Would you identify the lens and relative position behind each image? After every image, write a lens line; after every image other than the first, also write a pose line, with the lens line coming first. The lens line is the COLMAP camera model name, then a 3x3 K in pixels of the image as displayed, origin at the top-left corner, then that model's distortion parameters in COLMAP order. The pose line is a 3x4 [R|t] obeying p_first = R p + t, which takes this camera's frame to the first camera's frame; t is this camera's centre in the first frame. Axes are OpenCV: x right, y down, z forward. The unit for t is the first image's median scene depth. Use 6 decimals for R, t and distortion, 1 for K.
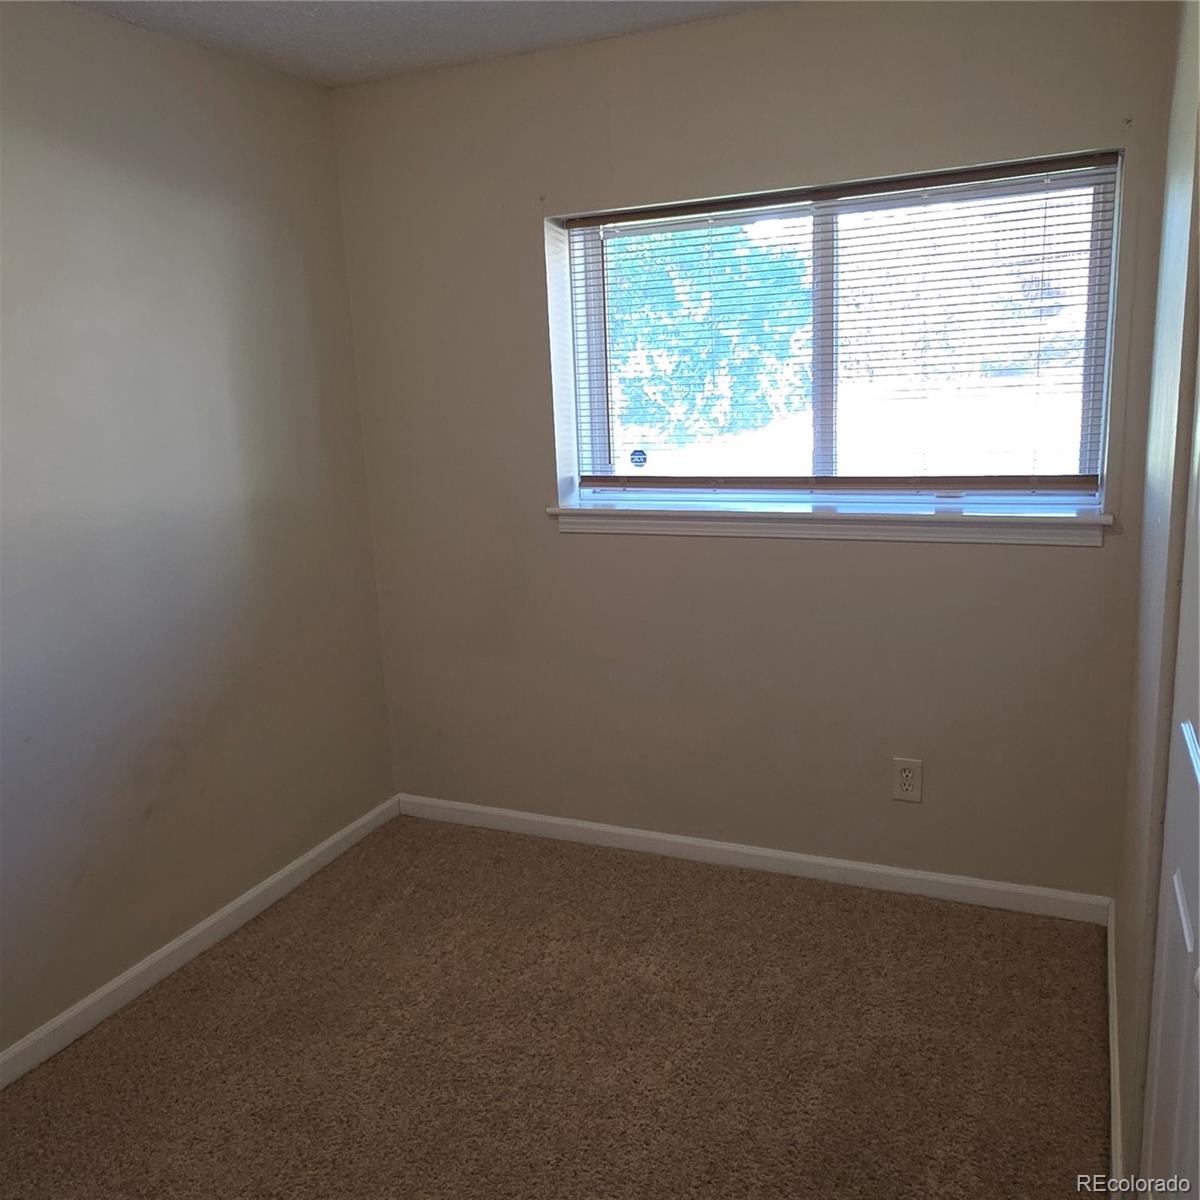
lens RADIAL K [[1062.4, 0, 600.2], [0, 1062.4, 597.2], [0, 0, 1]] dist [0.048925, -0.020458]
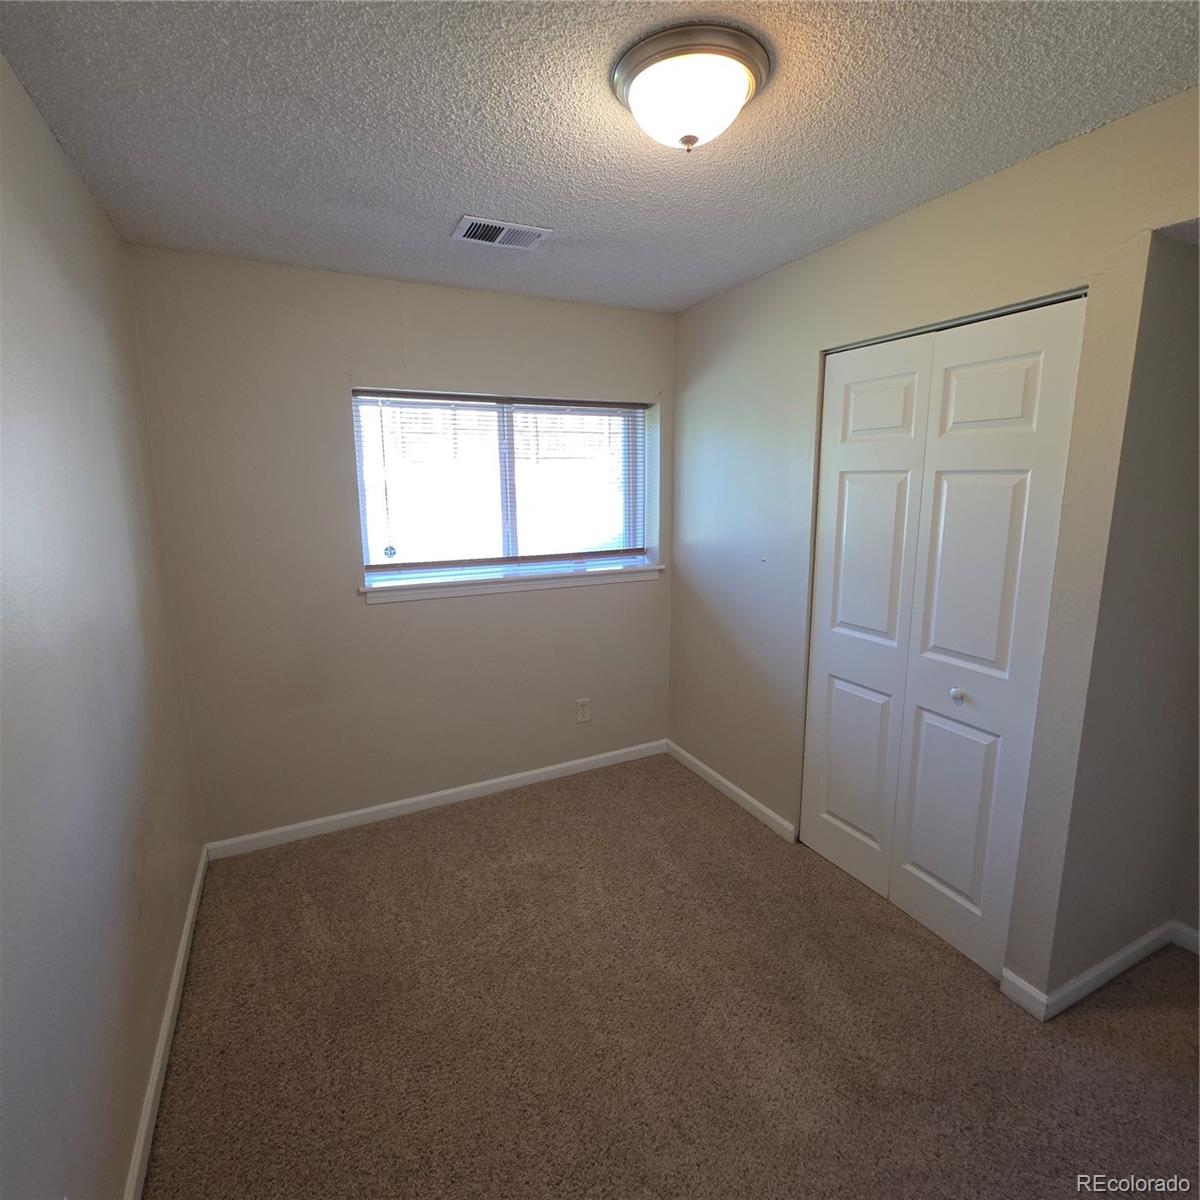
lens RADIAL K [[636.8, 0, 602.3], [0, 636.8, 602.6], [0, 0, 1]] dist [0.019660, -0.002548]
pose [[0.624601, -0.104149, 0.773968, -0.528672], [0.150087, 0.988601, 0.011909, -0.027545], [-0.766386, 0.108724, 0.633113, 0.221579]]
